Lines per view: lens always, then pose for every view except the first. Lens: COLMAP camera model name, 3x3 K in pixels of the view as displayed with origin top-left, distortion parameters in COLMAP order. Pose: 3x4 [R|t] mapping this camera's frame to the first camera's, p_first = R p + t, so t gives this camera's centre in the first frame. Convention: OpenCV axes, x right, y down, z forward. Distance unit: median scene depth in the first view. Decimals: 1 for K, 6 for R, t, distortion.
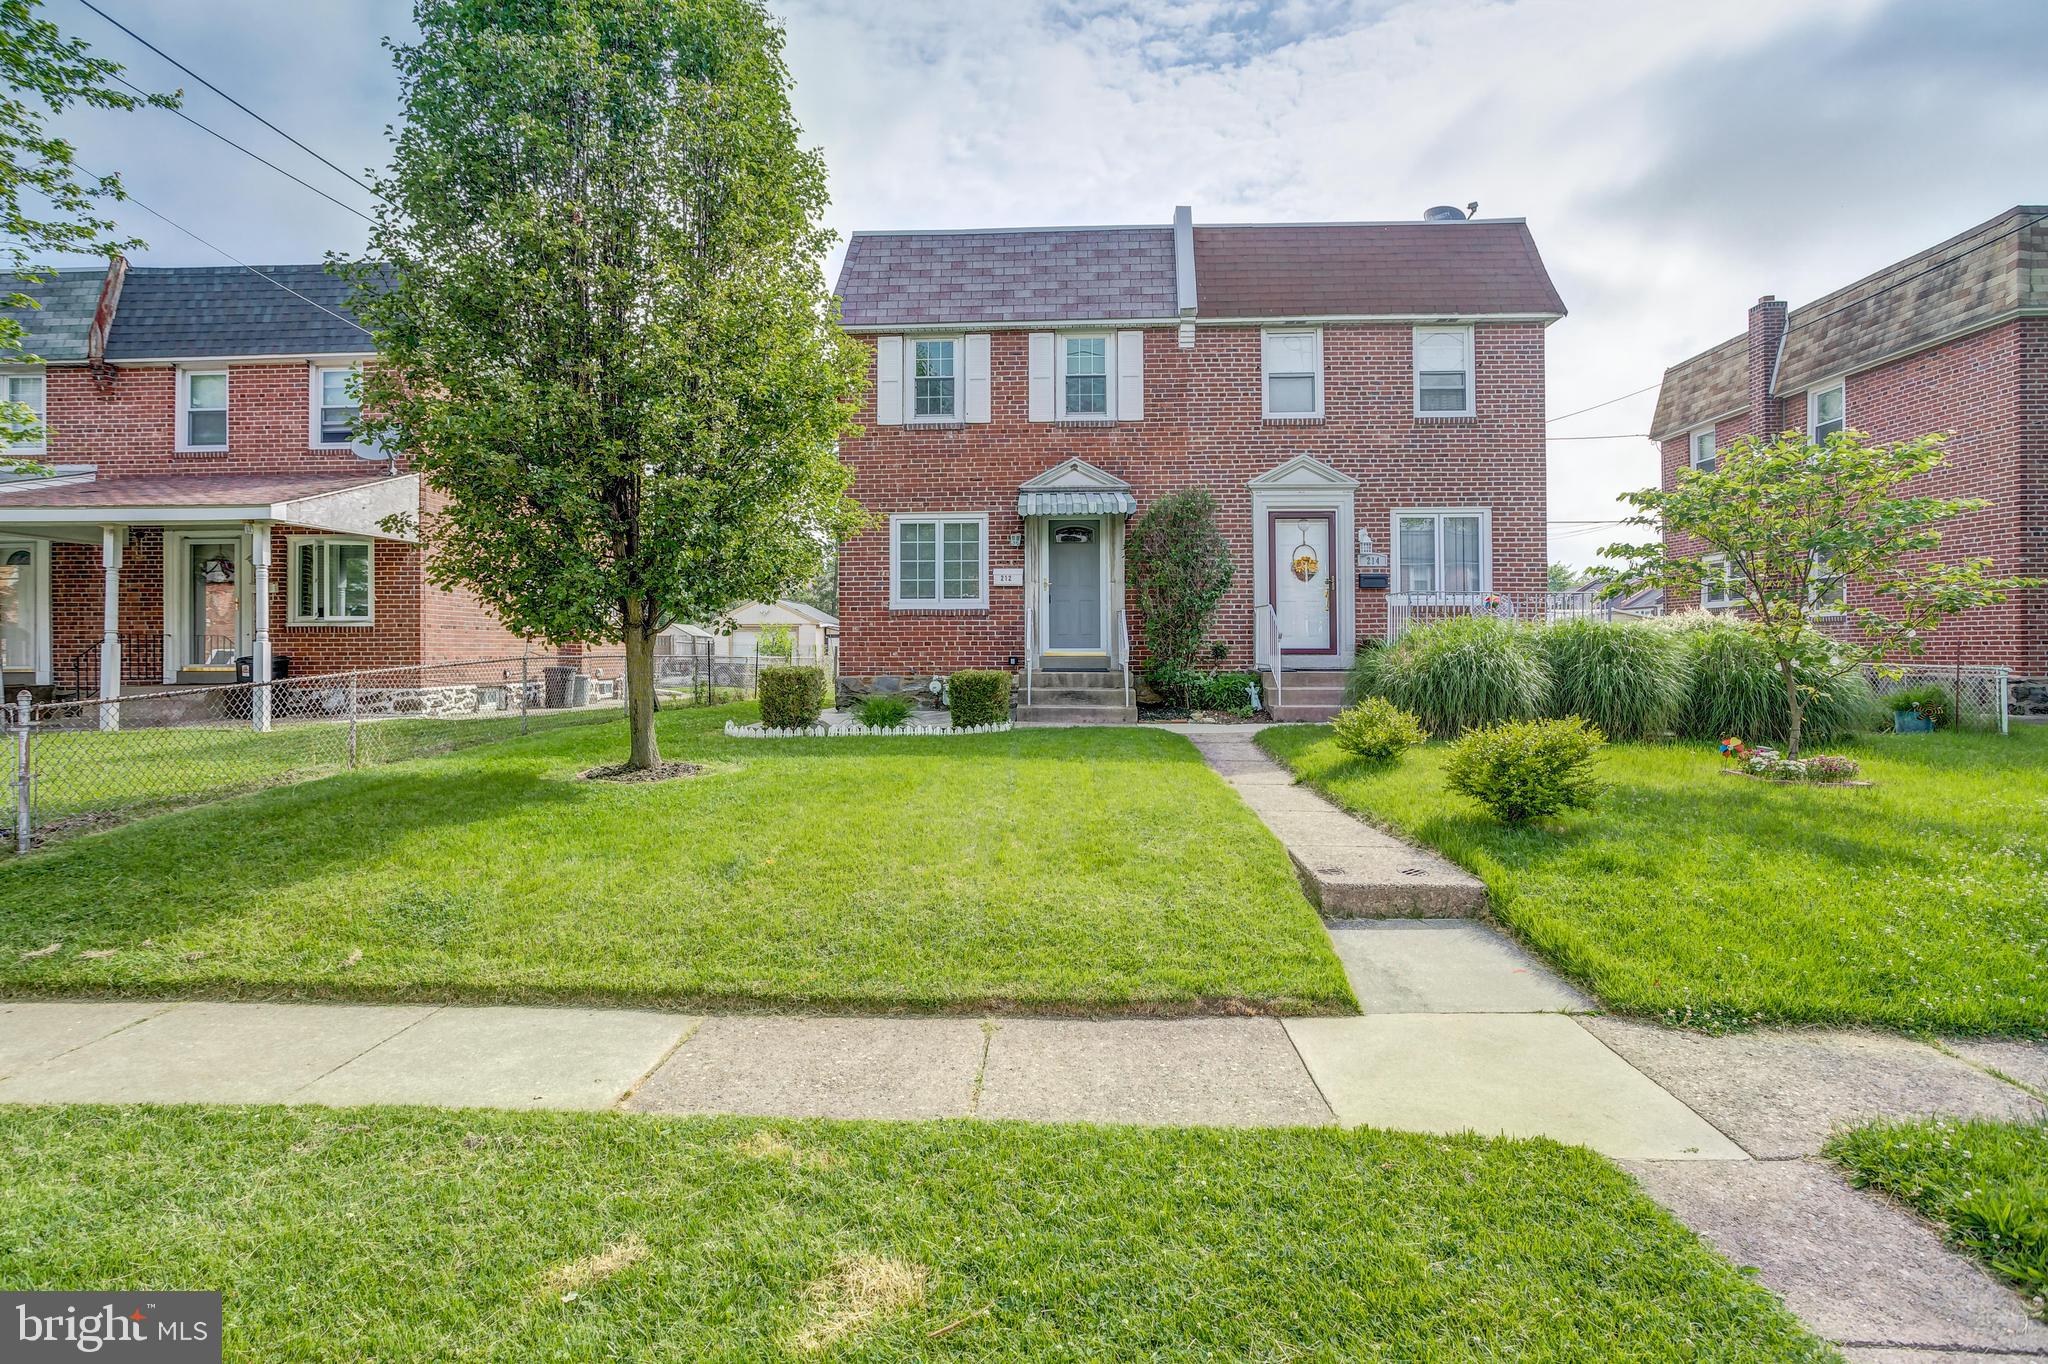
lens RADIAL K [[1026.1, 0, 1011.6], [0, 1026.1, 645.4], [0, 0, 1]] dist [-0.056977, 0.038916]
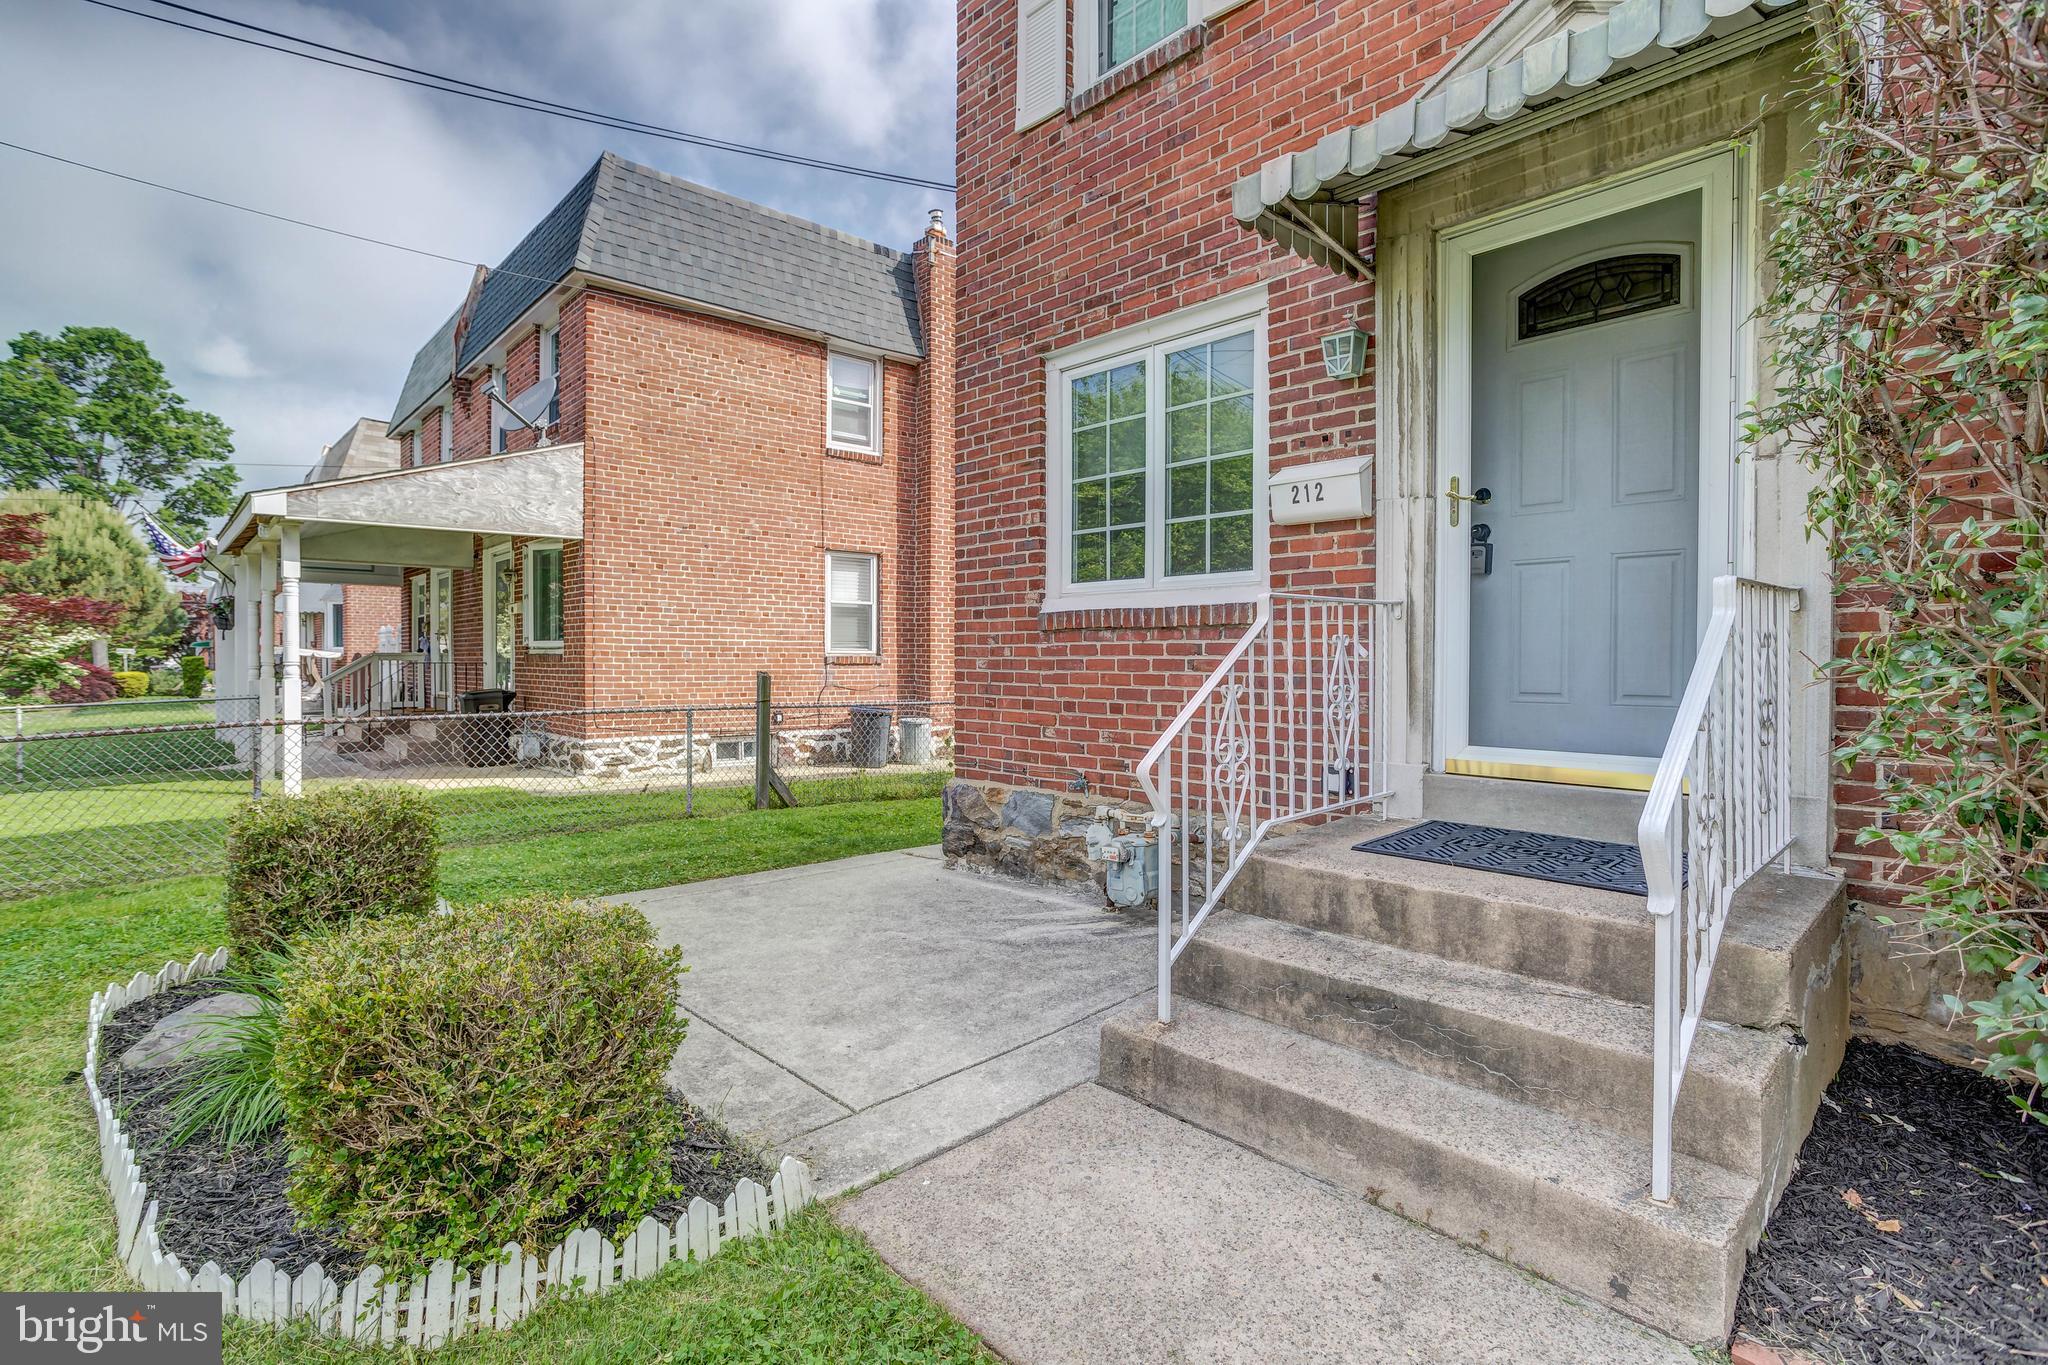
lens RADIAL K [[978.1, 0, 1024.0], [0, 978.1, 682.5], [0, 0, 1]] dist [-0.068178, 0.050652]
pose [[0.710097, 0.022033, -0.703759, 0.130299], [-0.003066, 0.999598, 0.028202, -0.019825], [0.704098, -0.017868, 0.709878, 0.747142]]
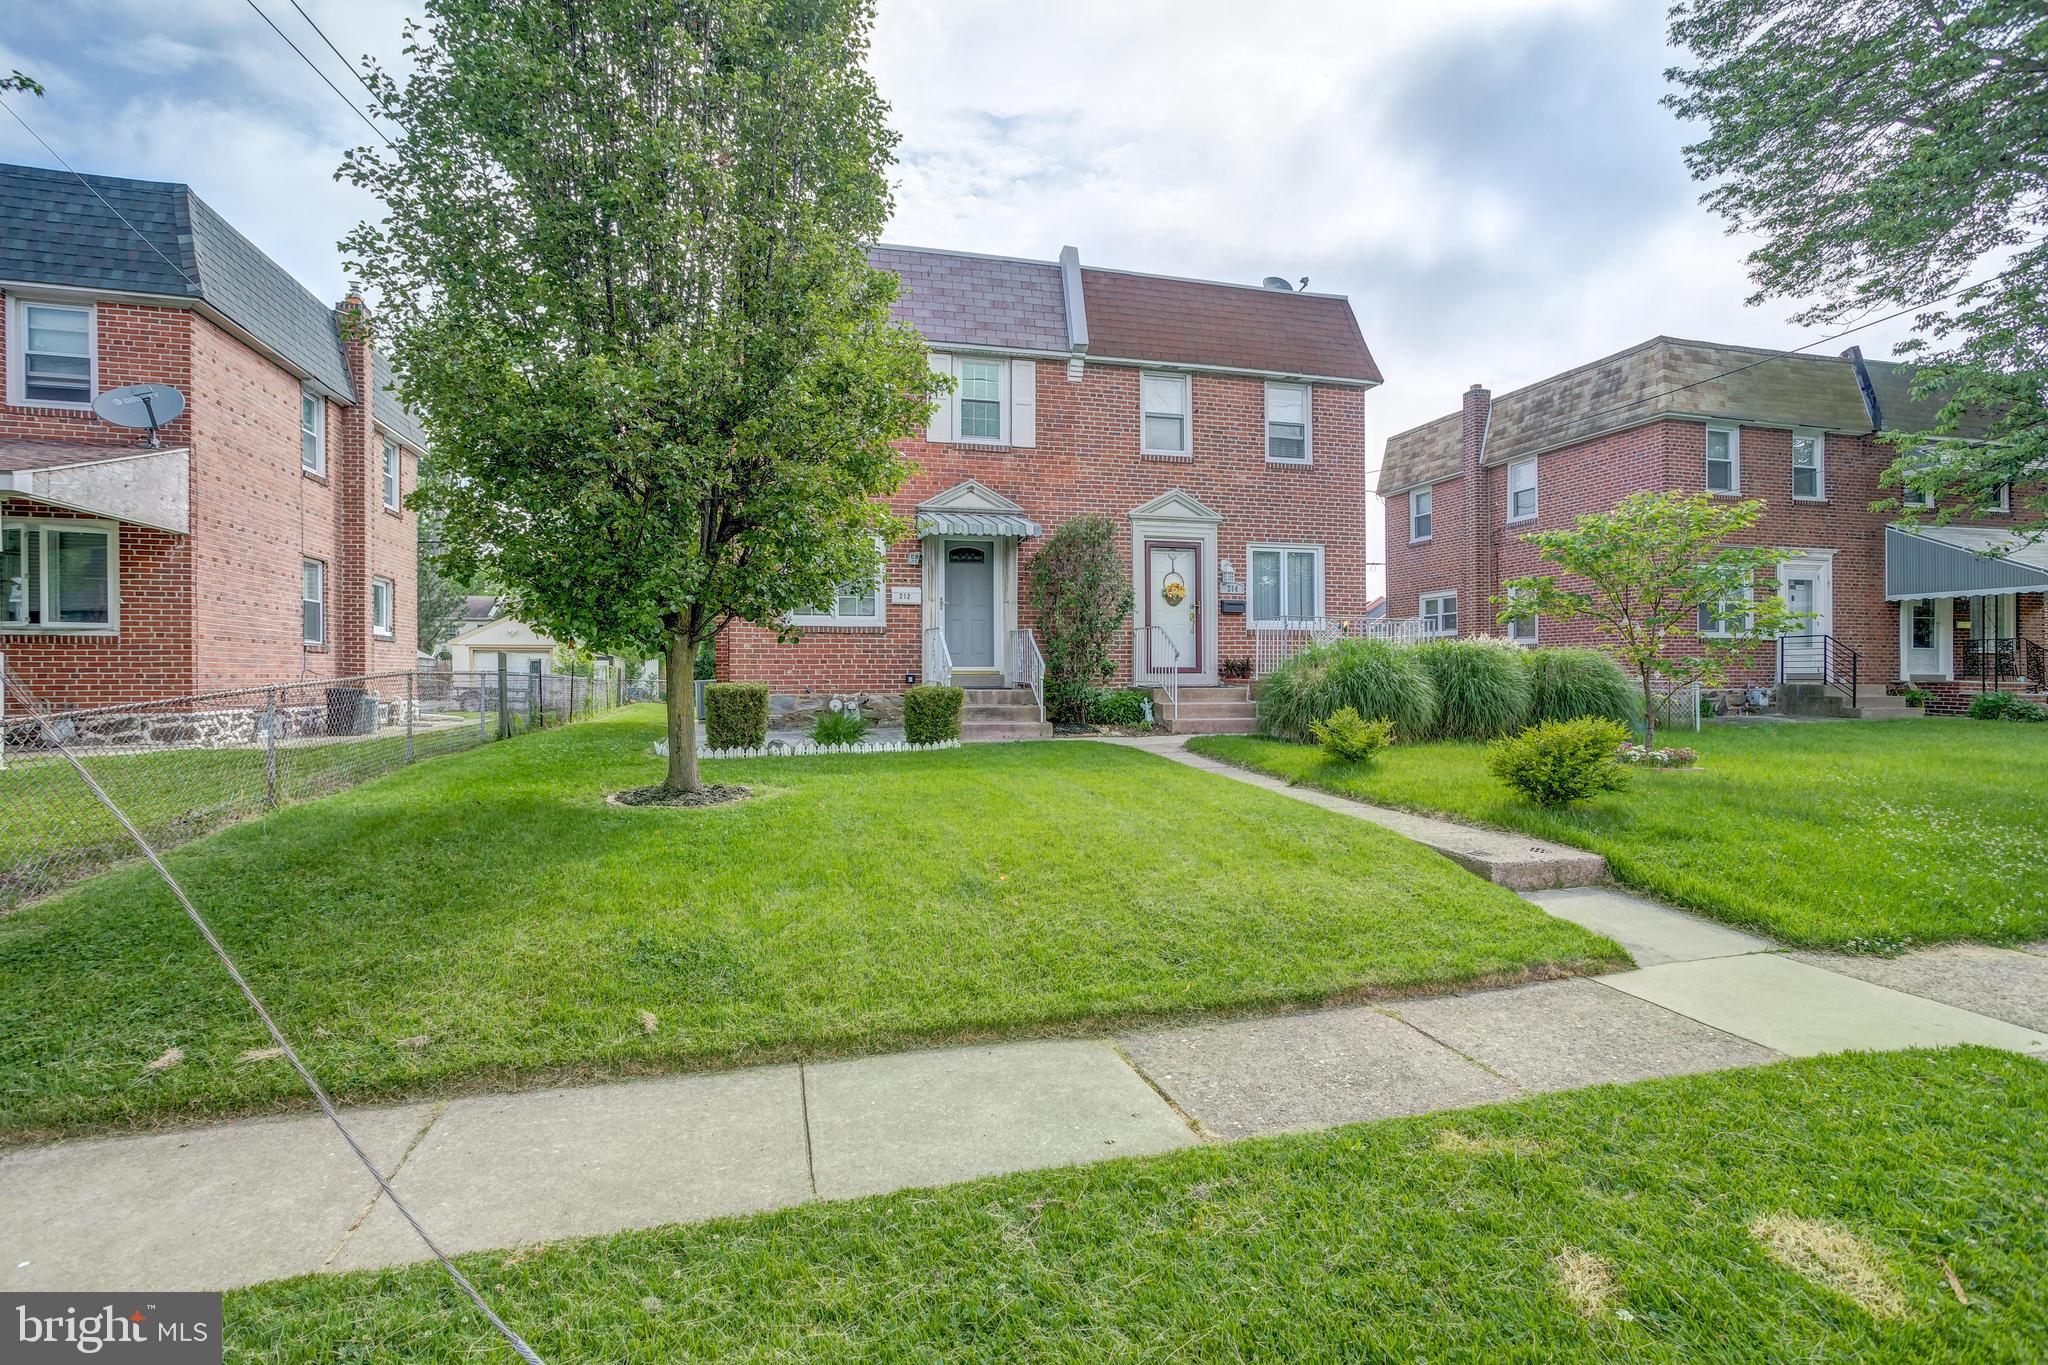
lens RADIAL K [[987.6, 0, 1018.3], [0, 987.6, 675.7], [0, 0, 1]] dist [-0.051871, 0.033298]
pose [[0.950822, 0.001183, 0.309735, -0.197132], [-0.002027, 0.999995, 0.002405, 0.009411], [-0.309731, -0.002914, 0.950820, 0.051730]]
